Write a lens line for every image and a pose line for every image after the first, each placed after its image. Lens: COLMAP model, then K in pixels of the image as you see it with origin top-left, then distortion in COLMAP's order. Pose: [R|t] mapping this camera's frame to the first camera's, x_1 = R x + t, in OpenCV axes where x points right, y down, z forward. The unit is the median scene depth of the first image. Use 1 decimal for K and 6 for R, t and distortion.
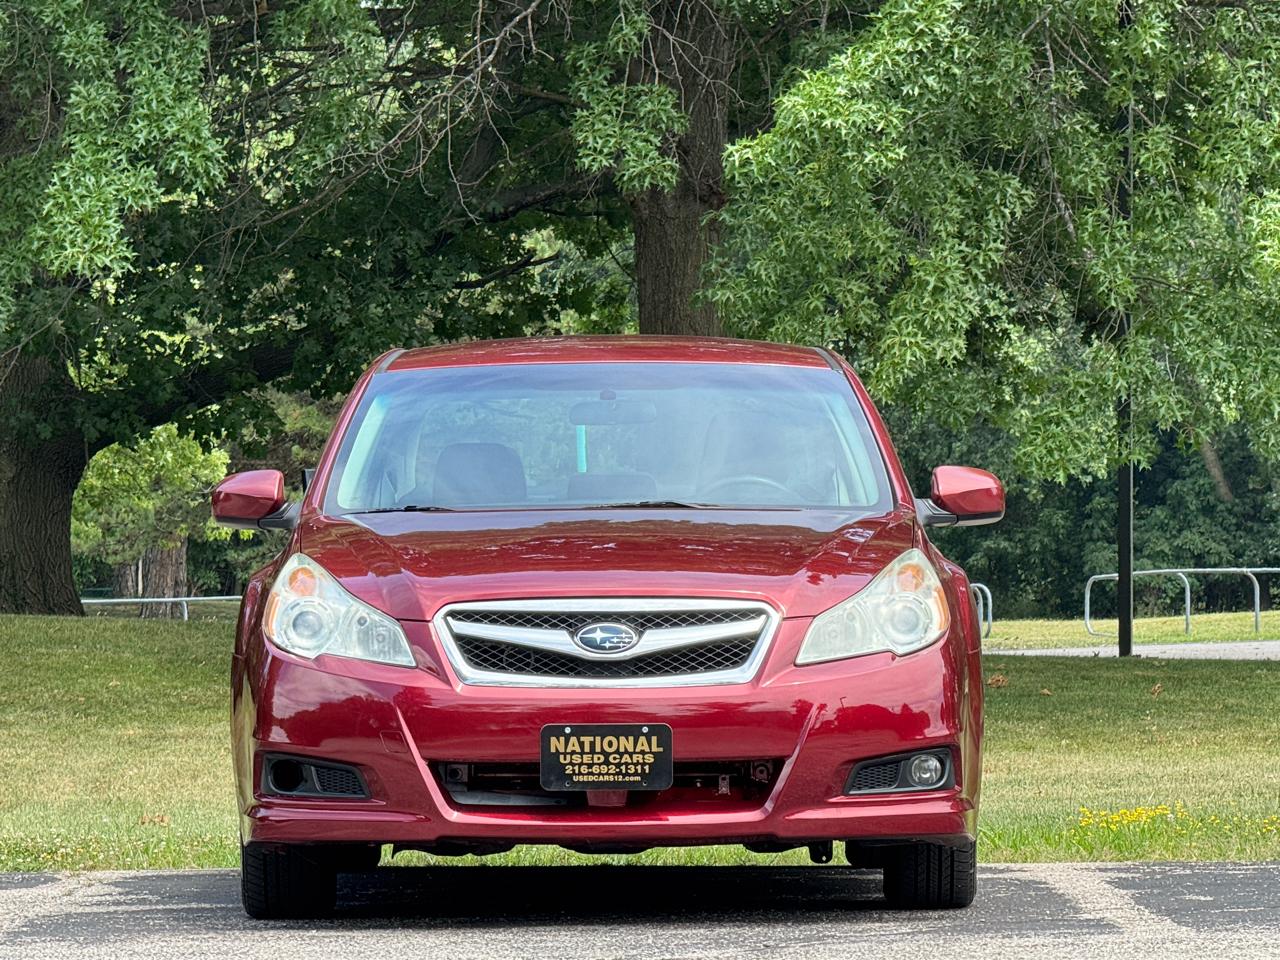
lens RADIAL K [[6338.3, 0, 606.9], [0, 6338.3, 480.4], [0, 0, 1]] dist [0.290176, 5.852607]
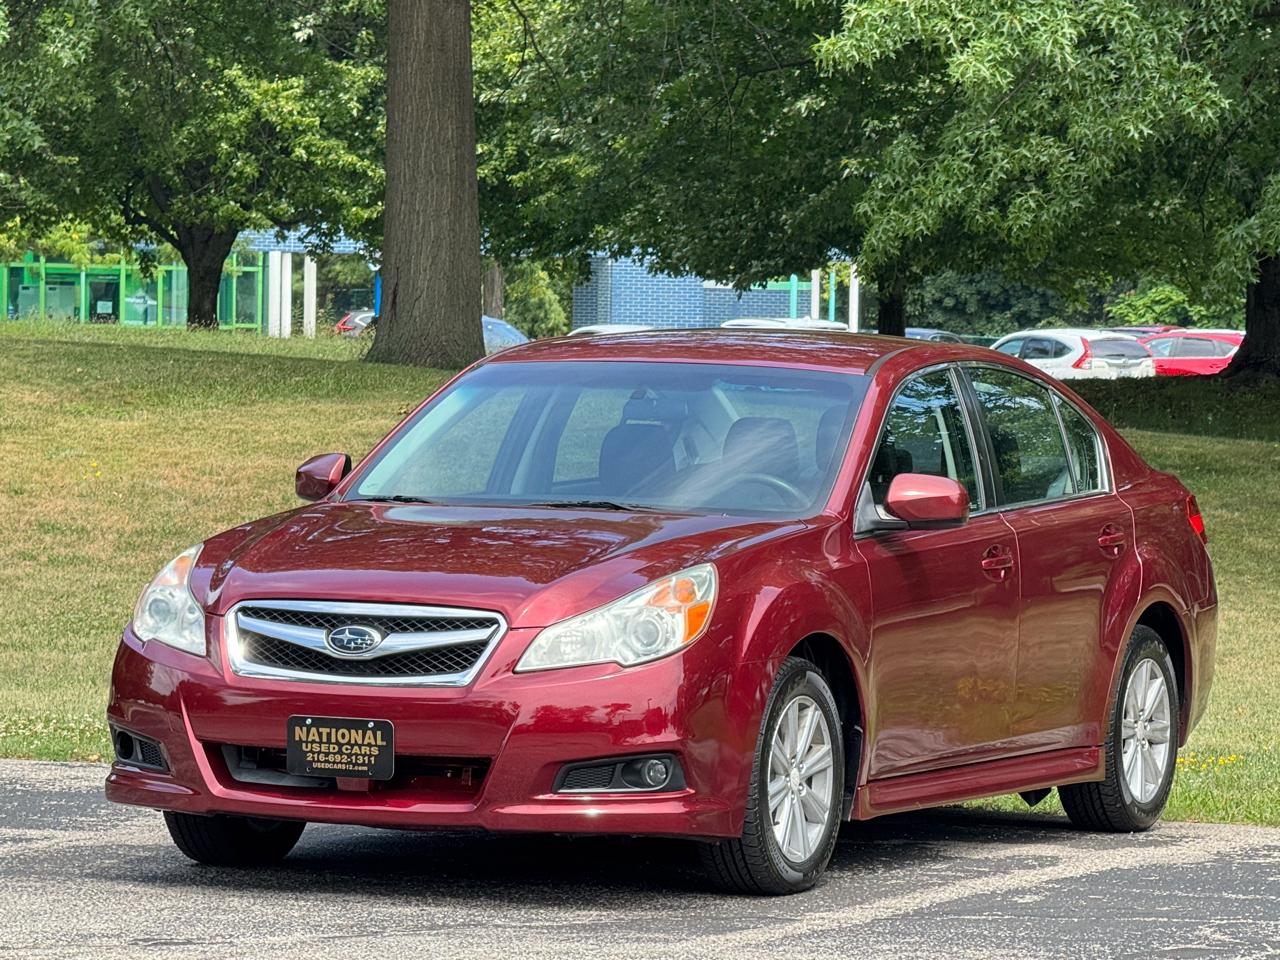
lens RADIAL K [[6338.3, 0, 606.9], [0, 6338.3, 480.4], [0, 0, 1]] dist [0.290176, 5.852607]
pose [[0.912679, 0.038761, -0.406834, 0.486343], [-0.022147, 0.998720, 0.045469, -0.053702], [0.408076, -0.032488, 0.912370, 0.011709]]
